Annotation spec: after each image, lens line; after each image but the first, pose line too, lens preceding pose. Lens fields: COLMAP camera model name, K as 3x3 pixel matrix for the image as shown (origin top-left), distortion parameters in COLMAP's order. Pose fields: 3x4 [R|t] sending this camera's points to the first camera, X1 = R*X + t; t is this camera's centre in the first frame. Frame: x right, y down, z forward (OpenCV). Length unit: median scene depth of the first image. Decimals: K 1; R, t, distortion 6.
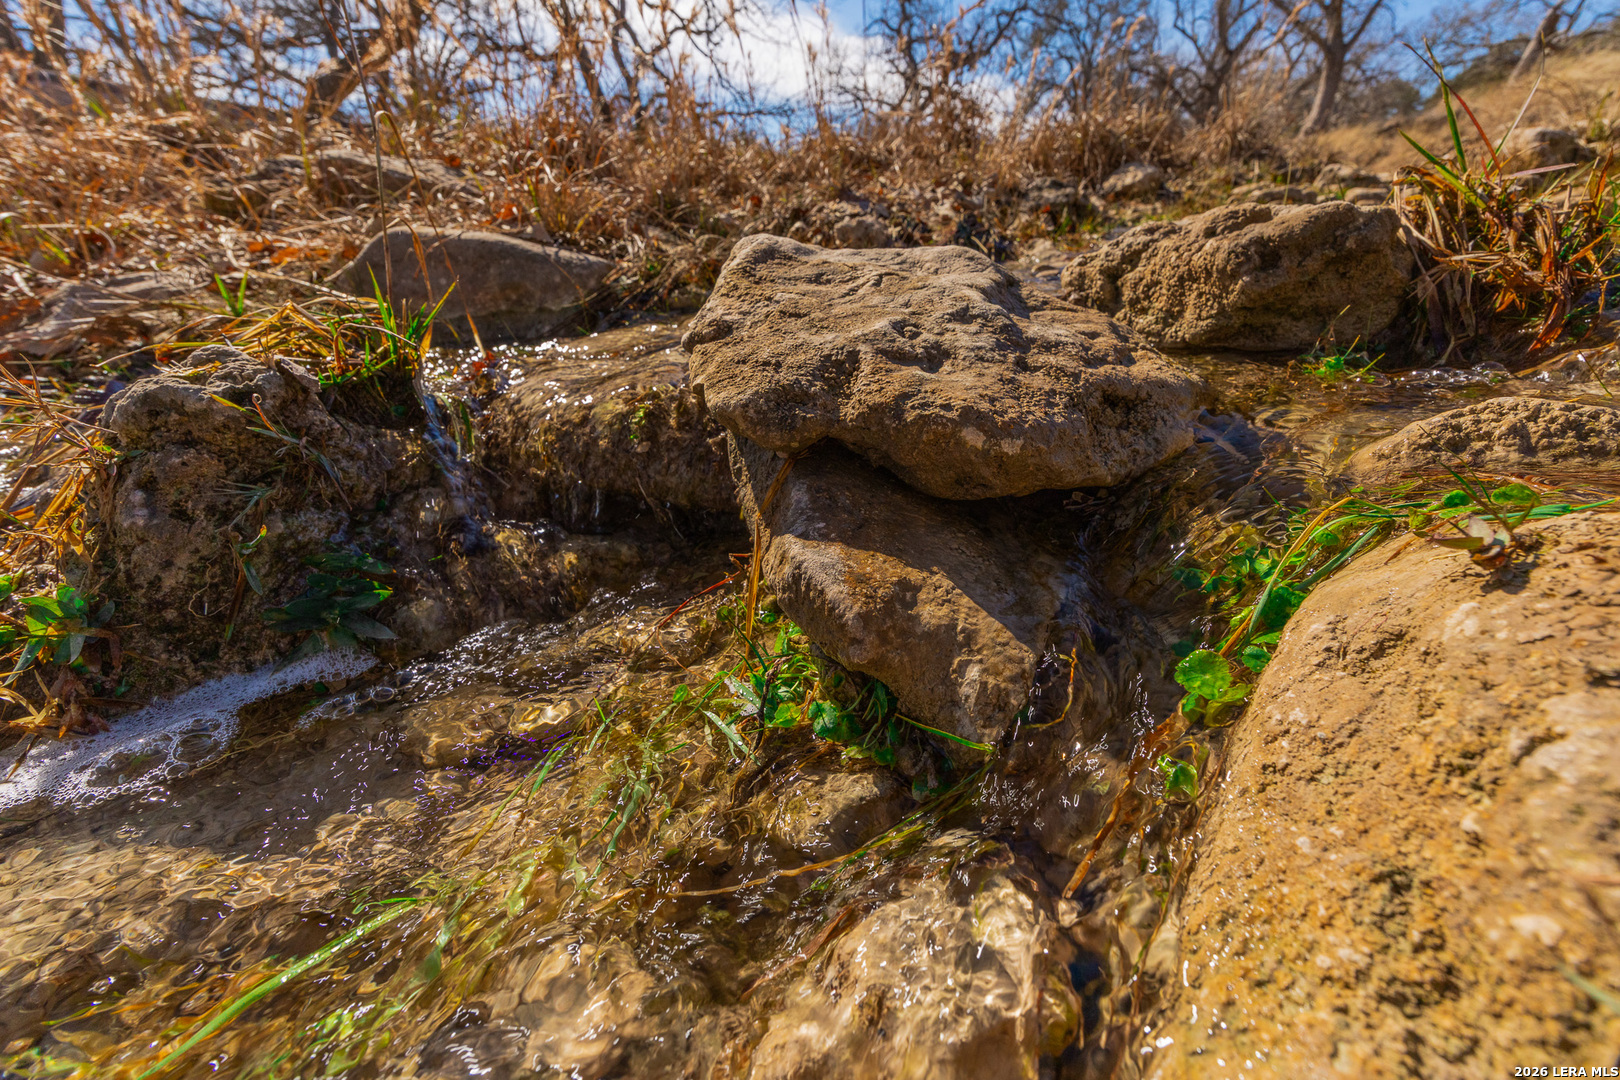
lens RADIAL K [[672.9, 0, 917.1], [0, 672.9, 502.4], [0, 0, 1]] dist [-0.008468, 0.003634]
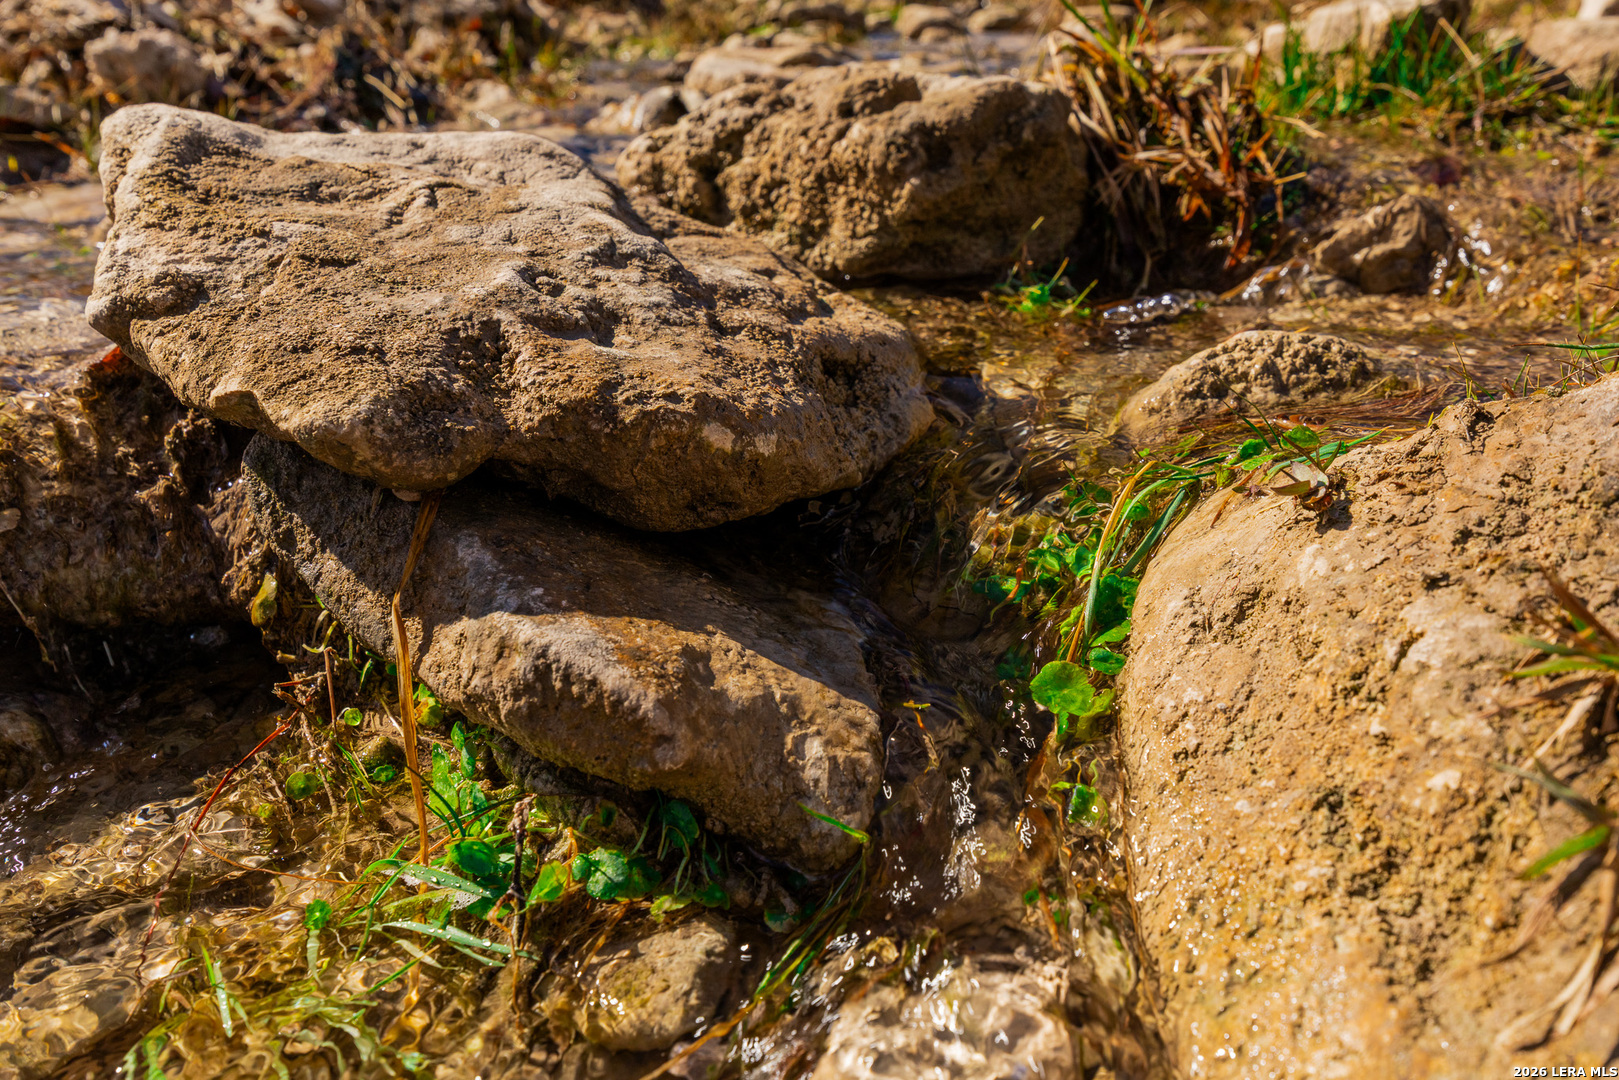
lens RADIAL K [[1349.8, 0, 804.8], [0, 1349.8, 530.4], [0, 0, 1]] dist [-0.003020, -0.010174]
pose [[0.868441, -0.132111, 0.477867, -0.444950], [0.142662, 0.989668, 0.014340, -0.005975], [-0.474824, 0.055720, 0.878315, -0.232354]]
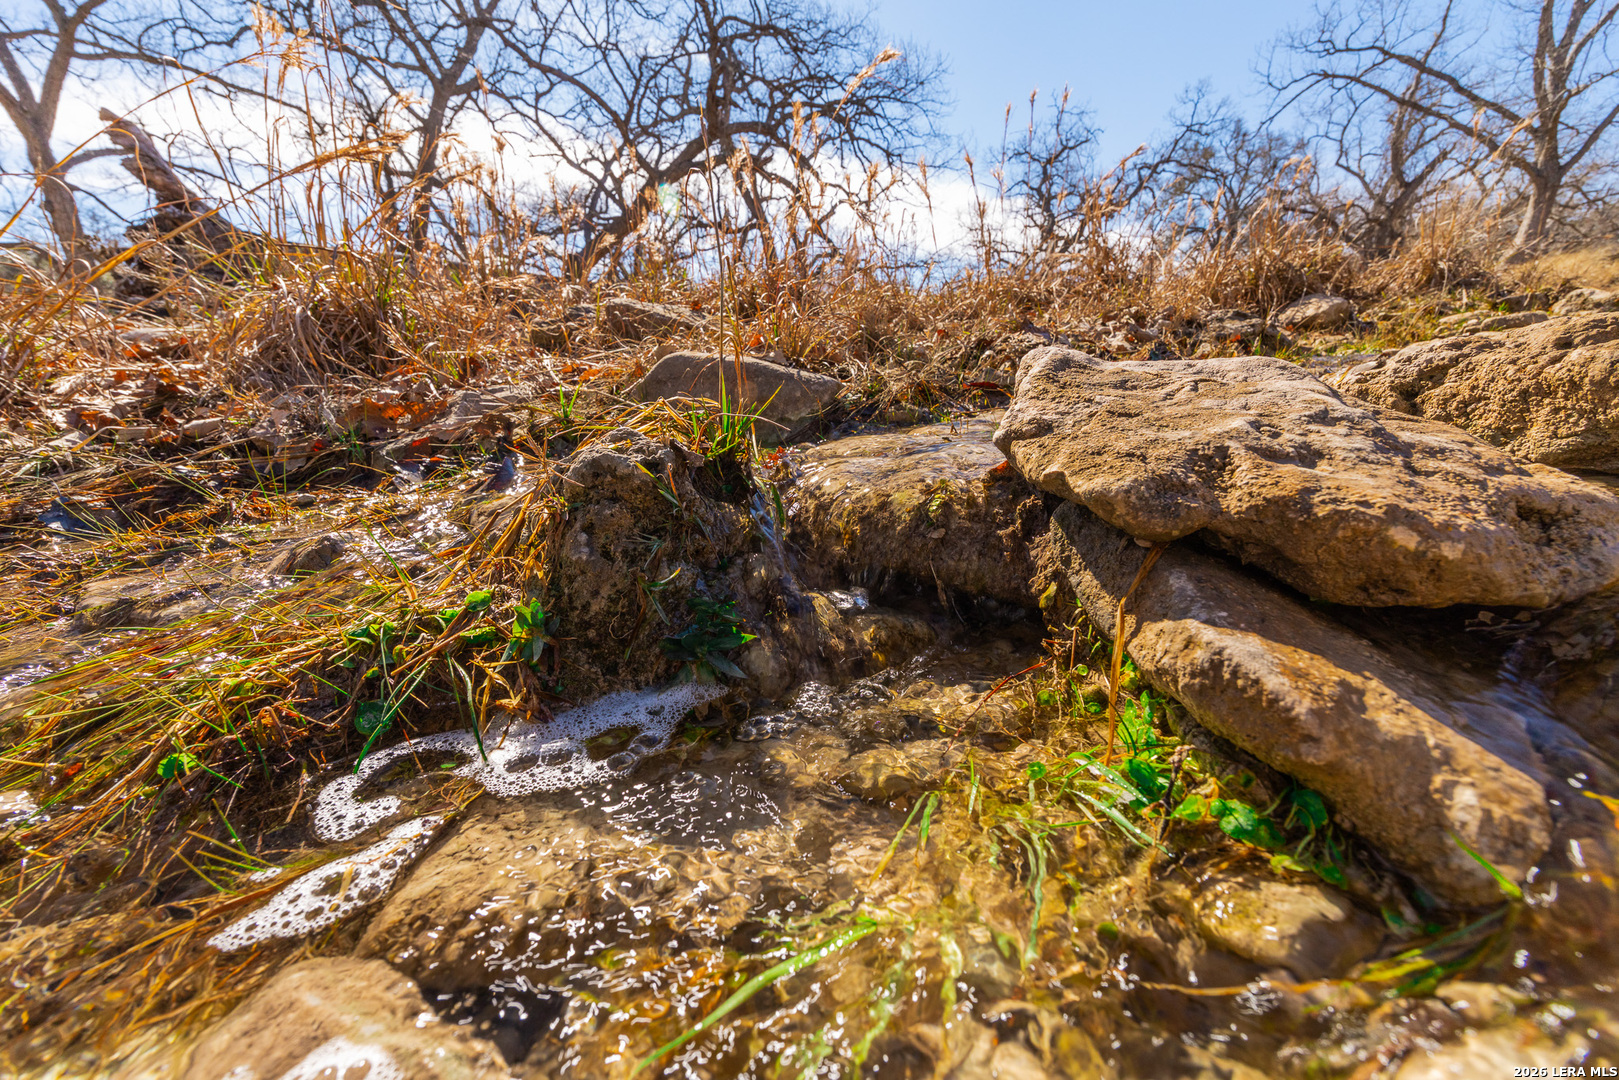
lens RADIAL K [[631.2, 0, 812.2], [0, 631.2, 544.9], [0, 0, 1]] dist [0.001029, 0.000053]
pose [[0.961637, 0.075272, -0.263795, -0.399205], [-0.105616, 0.989081, -0.102784, 0.076339], [0.253178, 0.126702, 0.959087, -0.034321]]
